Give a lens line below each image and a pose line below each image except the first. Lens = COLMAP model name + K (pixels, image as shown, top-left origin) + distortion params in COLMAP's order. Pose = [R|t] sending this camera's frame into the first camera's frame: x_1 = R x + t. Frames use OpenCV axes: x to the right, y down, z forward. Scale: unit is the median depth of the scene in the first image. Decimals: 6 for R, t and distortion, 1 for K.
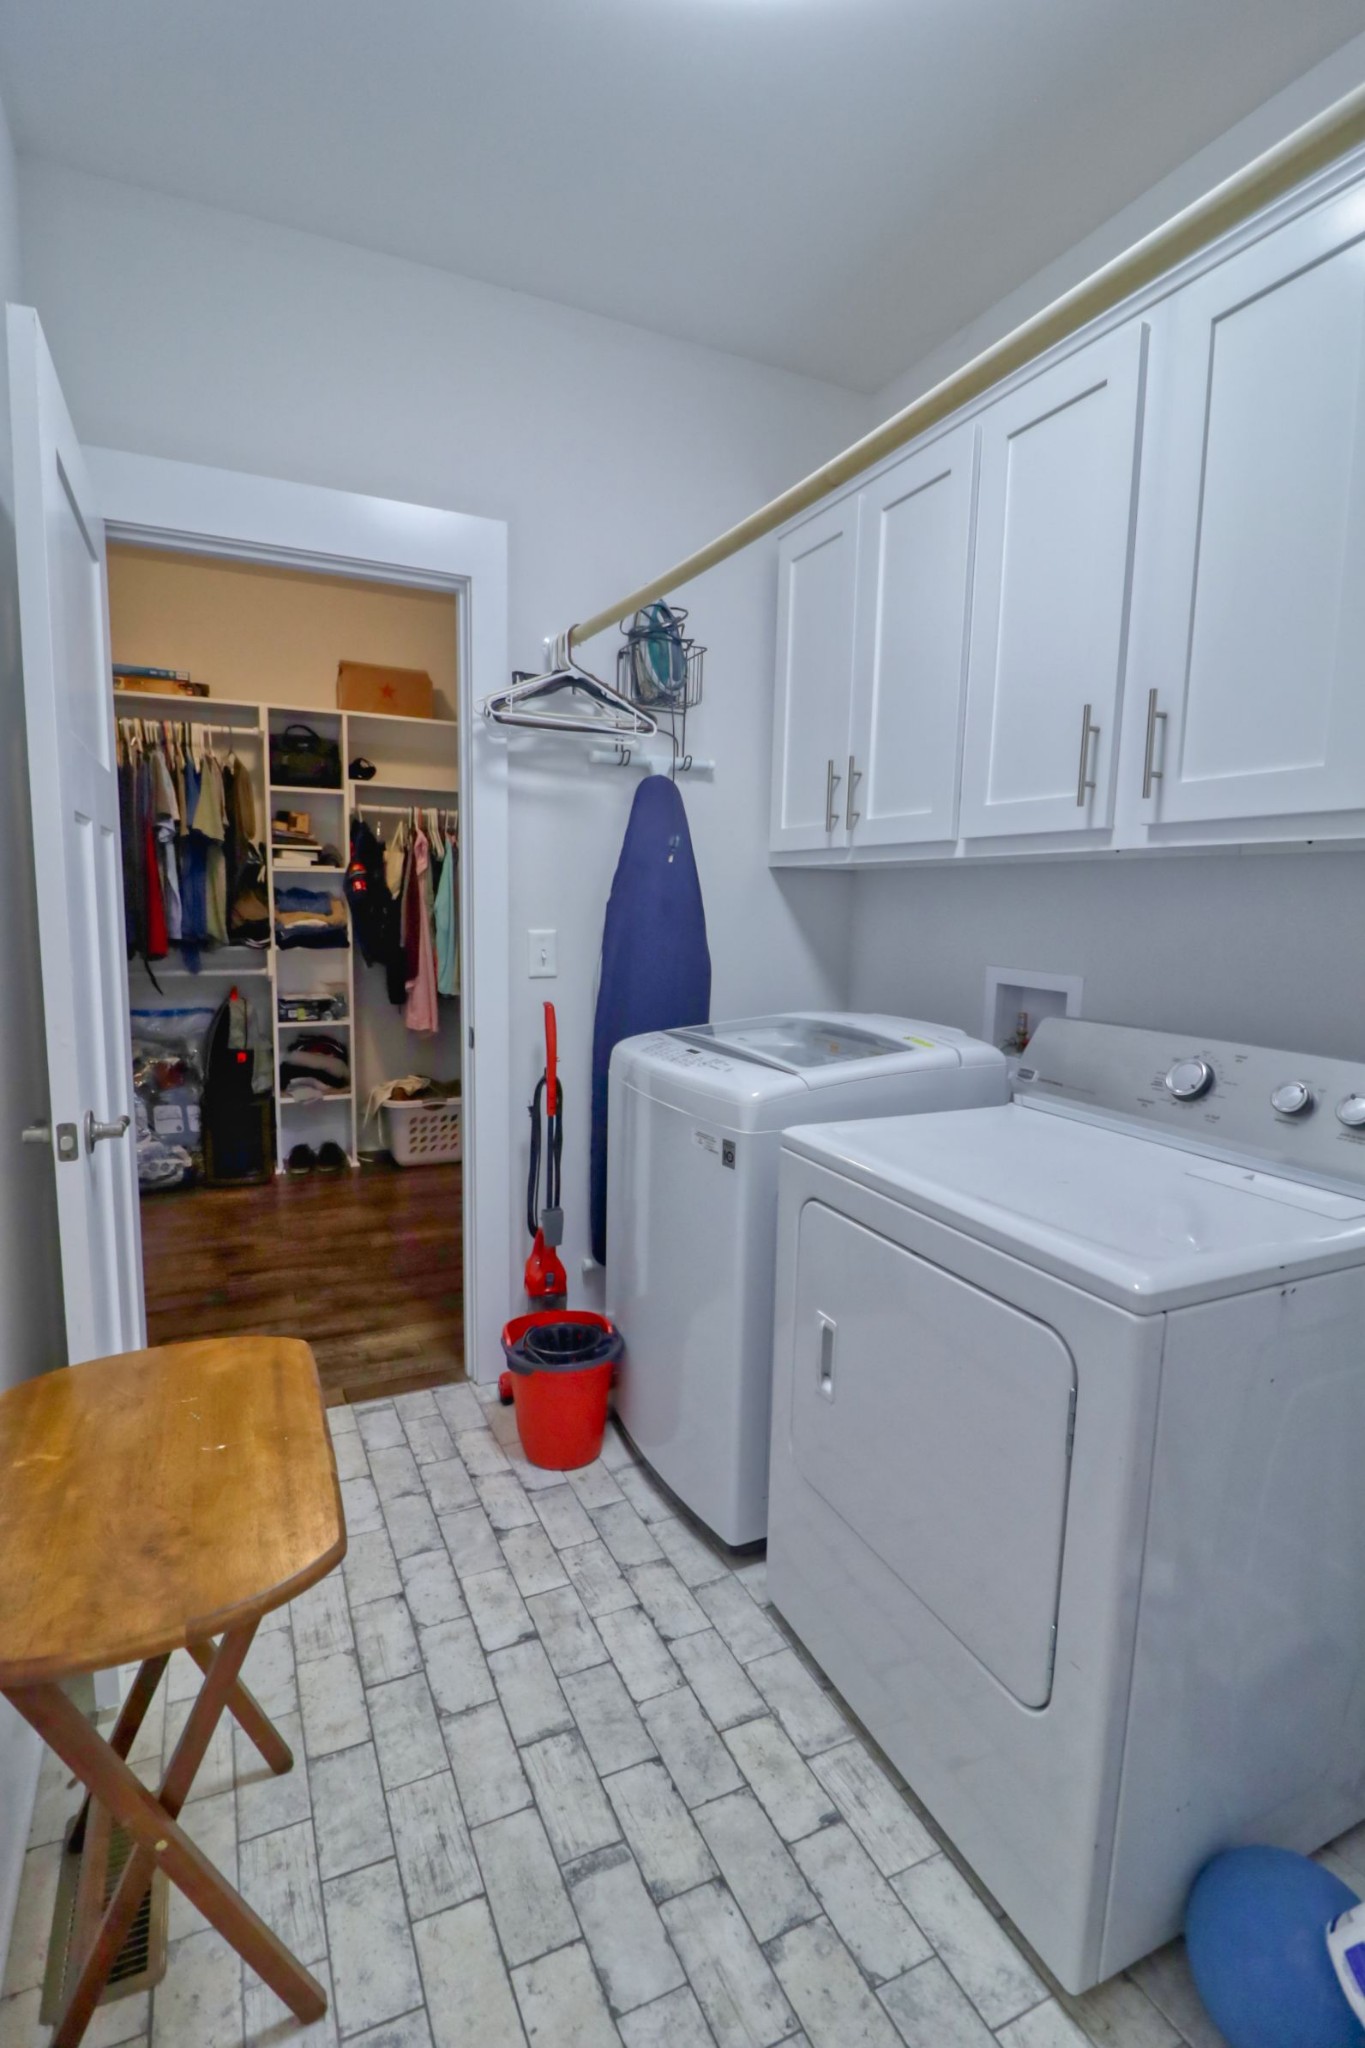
lens RADIAL K [[984.8, 0, 672.9], [0, 984.8, 1031.9], [0, 0, 1]] dist [-0.003461, -0.000152]
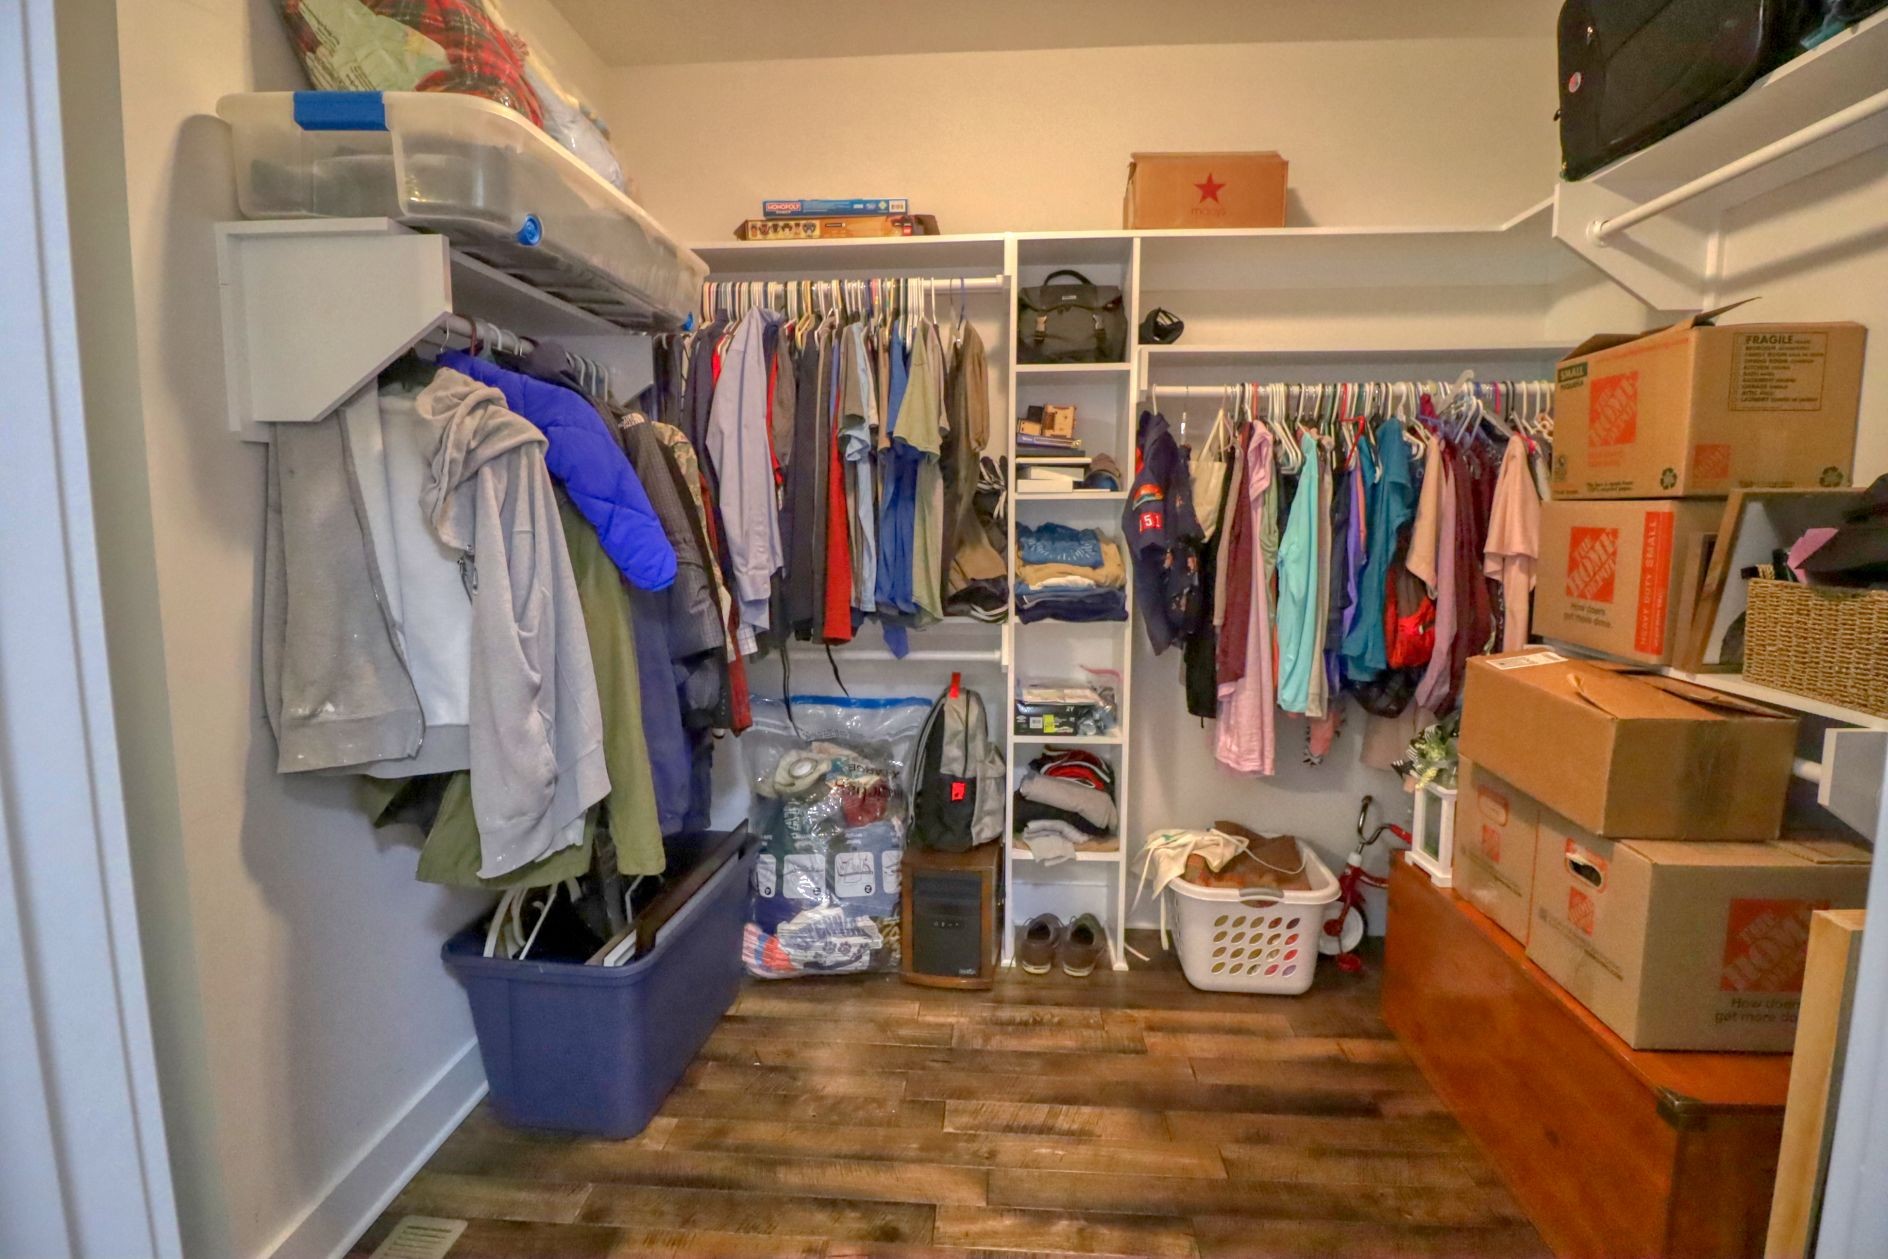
lens RADIAL K [[907.8, 0, 937.1], [0, 907.8, 619.6], [0, 0, 1]] dist [-0.003461, -0.000152]
pose [[0.875100, 0.035981, -0.482603, -0.163613], [-0.044387, 0.998996, -0.006006, -0.079641], [0.481903, 0.026678, 0.875819, 0.459543]]
